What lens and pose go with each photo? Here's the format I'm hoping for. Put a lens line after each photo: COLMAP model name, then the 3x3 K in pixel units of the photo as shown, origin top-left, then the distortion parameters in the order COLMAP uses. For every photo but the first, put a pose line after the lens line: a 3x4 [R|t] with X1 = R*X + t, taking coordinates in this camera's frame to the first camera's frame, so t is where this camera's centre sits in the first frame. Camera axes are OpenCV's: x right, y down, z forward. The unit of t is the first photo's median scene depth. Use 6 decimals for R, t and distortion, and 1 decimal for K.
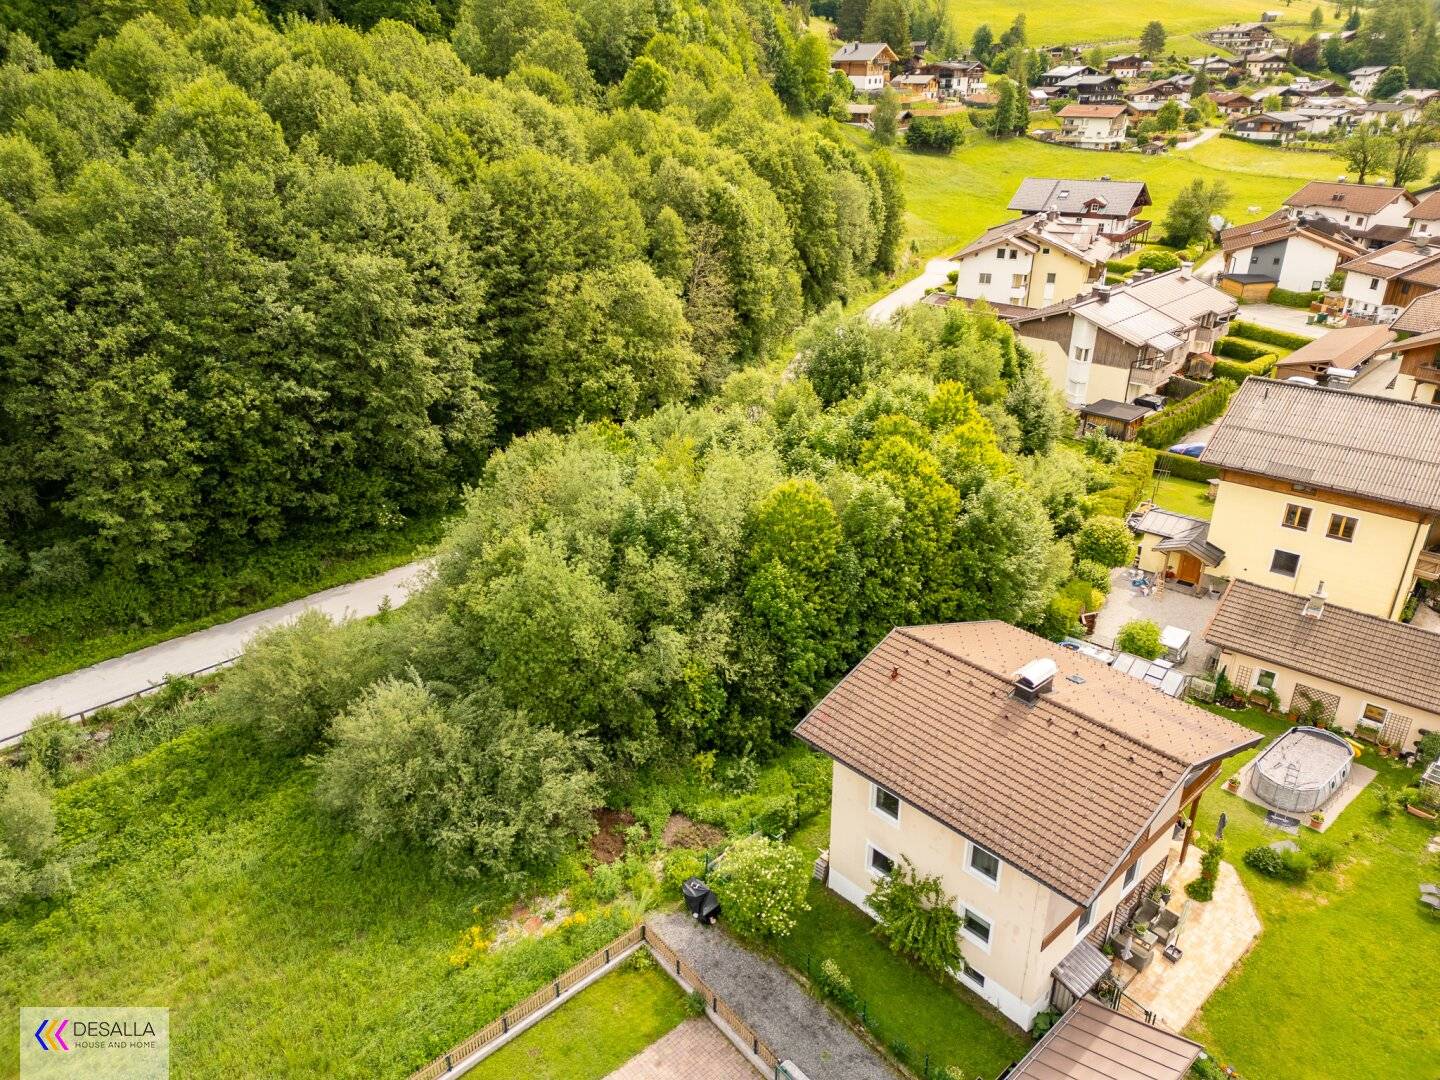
lens RADIAL K [[999.9, 0, 720.0], [0, 999.9, 540.0], [0, 0, 1]] dist [0.019800, -0.003739]
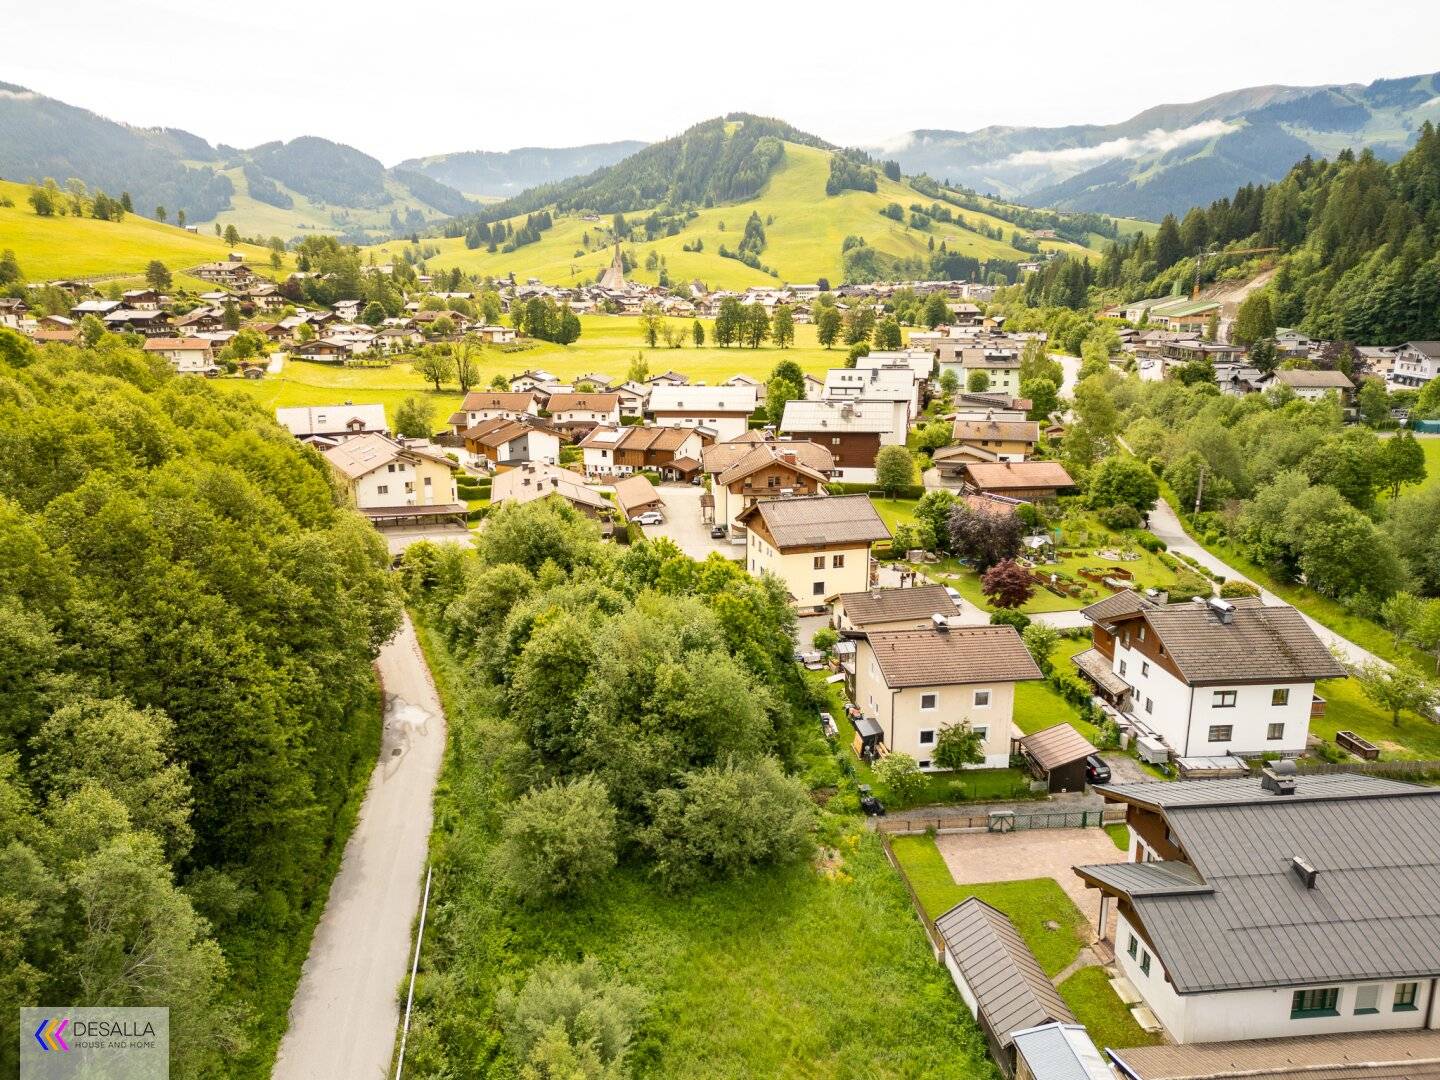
lens RADIAL K [[999.9, 0, 720.0], [0, 999.9, 540.0], [0, 0, 1]] dist [0.019800, -0.003739]
pose [[0.571637, -0.201945, 0.795267, -0.351833], [0.351592, 0.936033, -0.015034, -0.034634], [-0.741360, 0.288203, 0.606073, -0.002227]]
